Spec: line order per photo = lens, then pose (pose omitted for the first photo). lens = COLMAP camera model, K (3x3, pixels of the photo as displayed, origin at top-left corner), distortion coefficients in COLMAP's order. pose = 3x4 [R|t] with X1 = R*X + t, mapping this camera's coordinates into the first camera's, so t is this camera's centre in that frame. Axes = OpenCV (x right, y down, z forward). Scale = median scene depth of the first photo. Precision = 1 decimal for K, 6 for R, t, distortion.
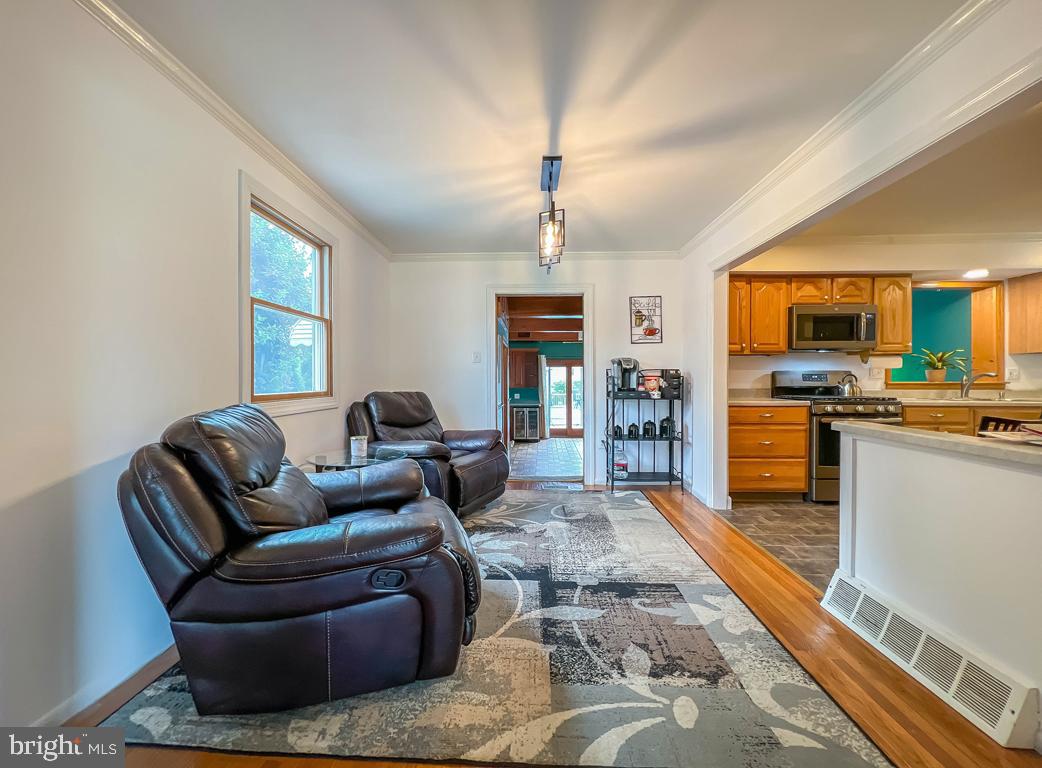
lens RADIAL K [[429.4, 0, 522.7], [0, 429.4, 386.1], [0, 0, 1]] dist [0.002224, -0.000675]
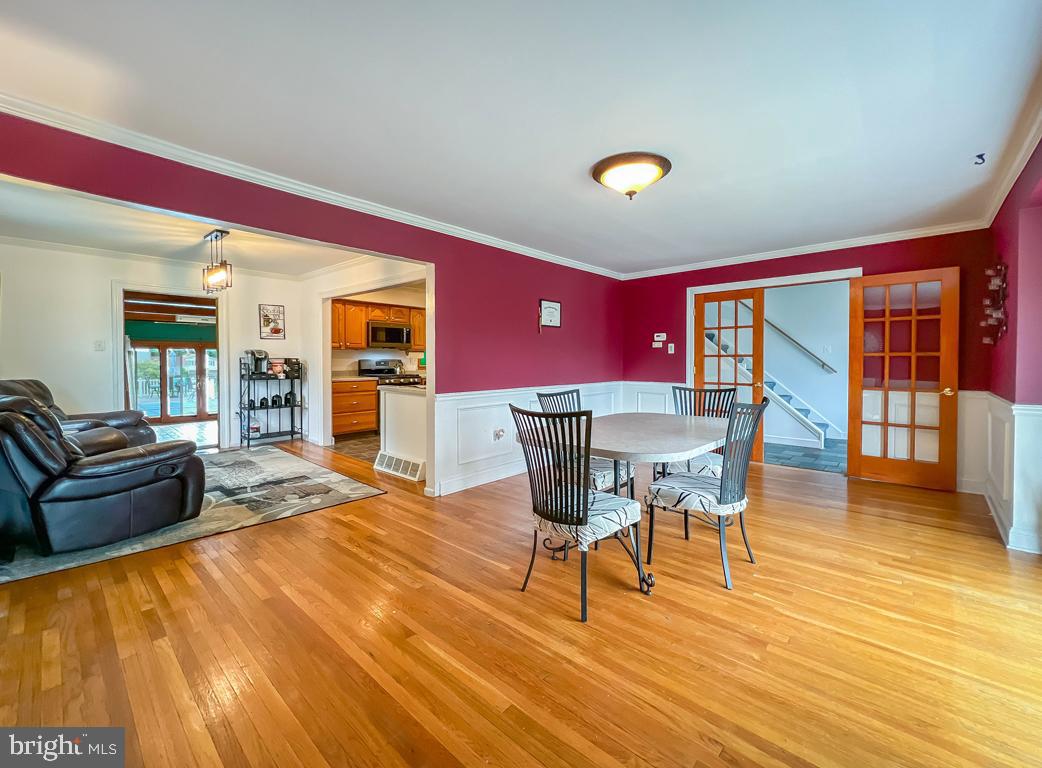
lens RADIAL K [[406.3, 0, 517.1], [0, 406.3, 367.6], [0, 0, 1]] dist [-0.001319, 0.000006]
pose [[0.641700, -0.010097, 0.766889, -0.218144], [0.007156, 0.999949, 0.007178, -0.012046], [-0.766922, 0.000881, 0.641739, -0.457968]]
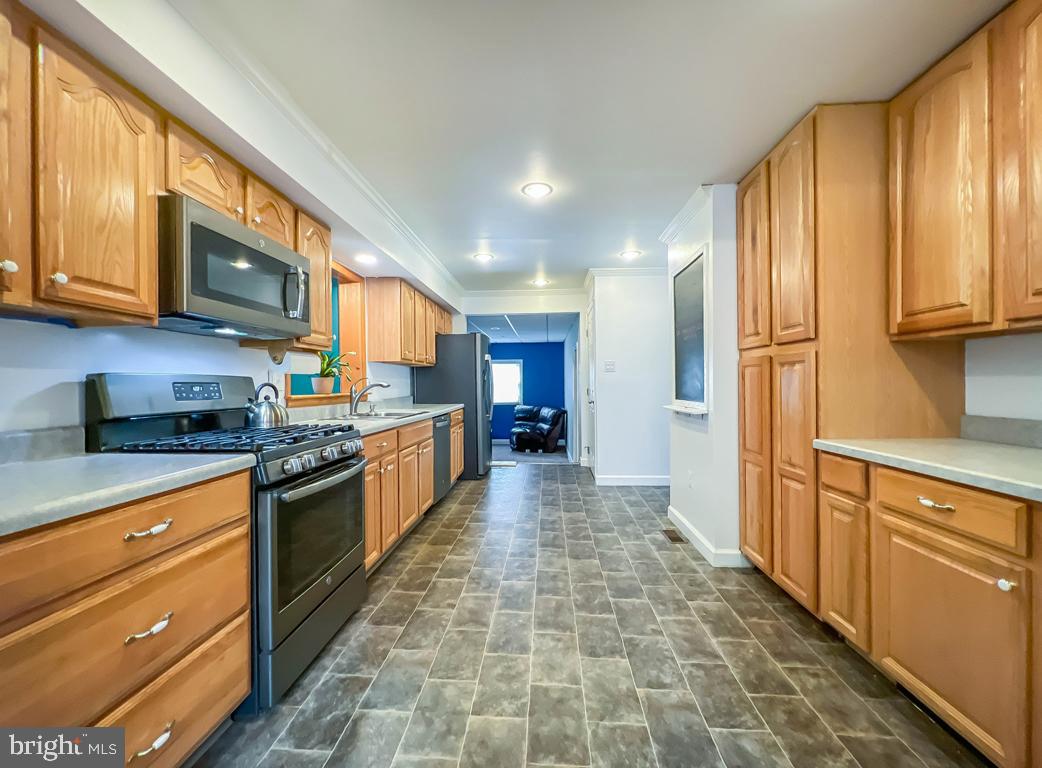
lens RADIAL K [[429.4, 0, 524.7], [0, 429.4, 382.7], [0, 0, 1]] dist [0.002224, -0.000675]
pose [[0.040364, 0.004769, 0.999174, 0.278721], [0.021411, 0.999755, -0.005636, -0.019357], [-0.998956, 0.021620, 0.040252, 0.697706]]
